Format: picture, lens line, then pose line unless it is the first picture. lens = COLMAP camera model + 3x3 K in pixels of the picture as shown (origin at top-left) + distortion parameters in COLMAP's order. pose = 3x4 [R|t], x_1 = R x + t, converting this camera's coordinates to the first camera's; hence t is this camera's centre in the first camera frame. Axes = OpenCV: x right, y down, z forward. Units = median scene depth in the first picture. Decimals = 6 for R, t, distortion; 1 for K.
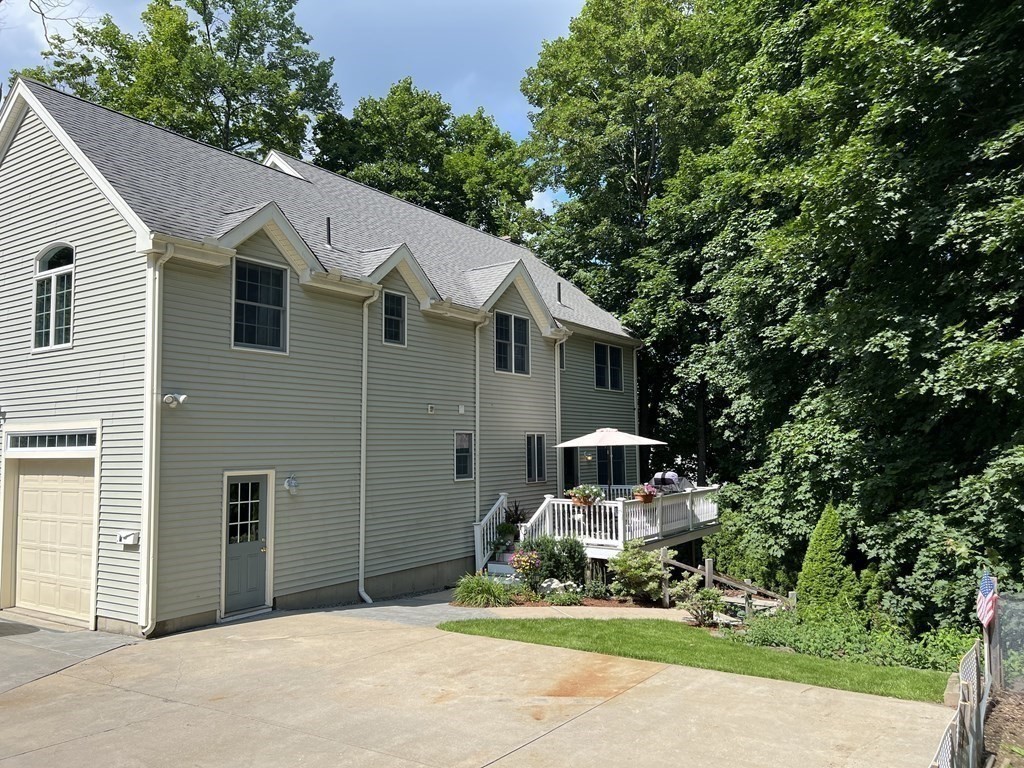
lens RADIAL K [[779.9, 0, 513.3], [0, 779.9, 384.1], [0, 0, 1]] dist [0.031791, -0.010240]
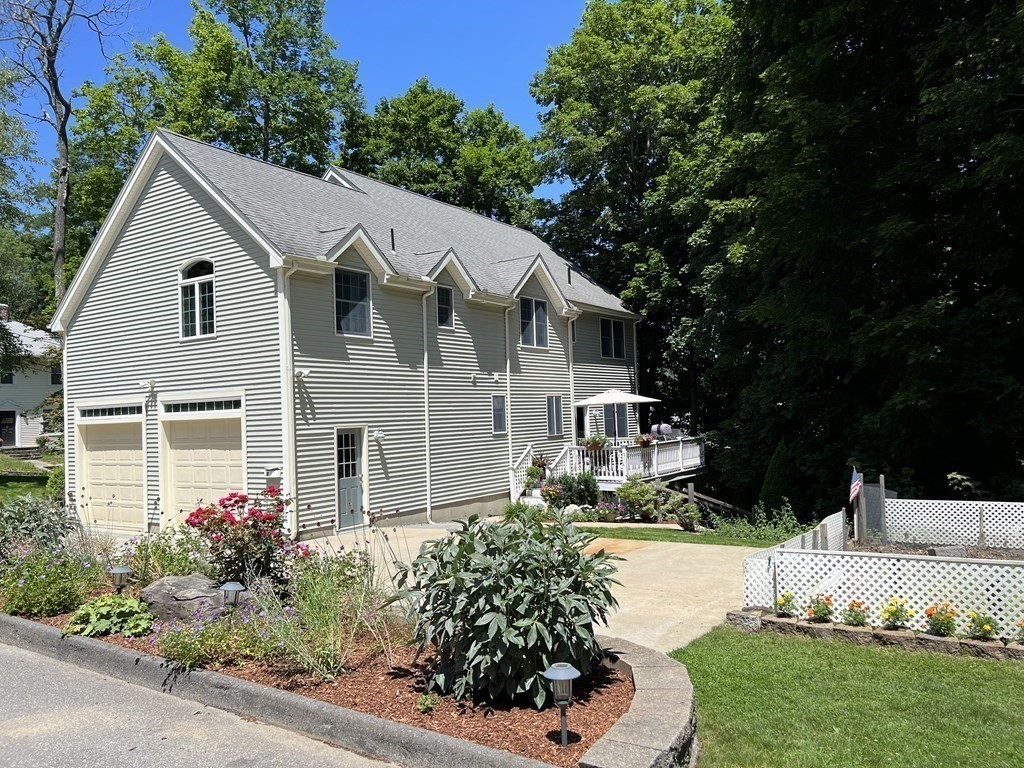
lens RADIAL K [[779.9, 0, 512.0], [0, 779.9, 384.8], [0, 0, 1]] dist [0.031791, -0.010240]
pose [[0.999718, -0.023337, -0.004421, -0.031377], [0.023501, 0.998859, 0.041572, -0.005438], [0.003446, -0.041664, 0.999126, -0.222860]]
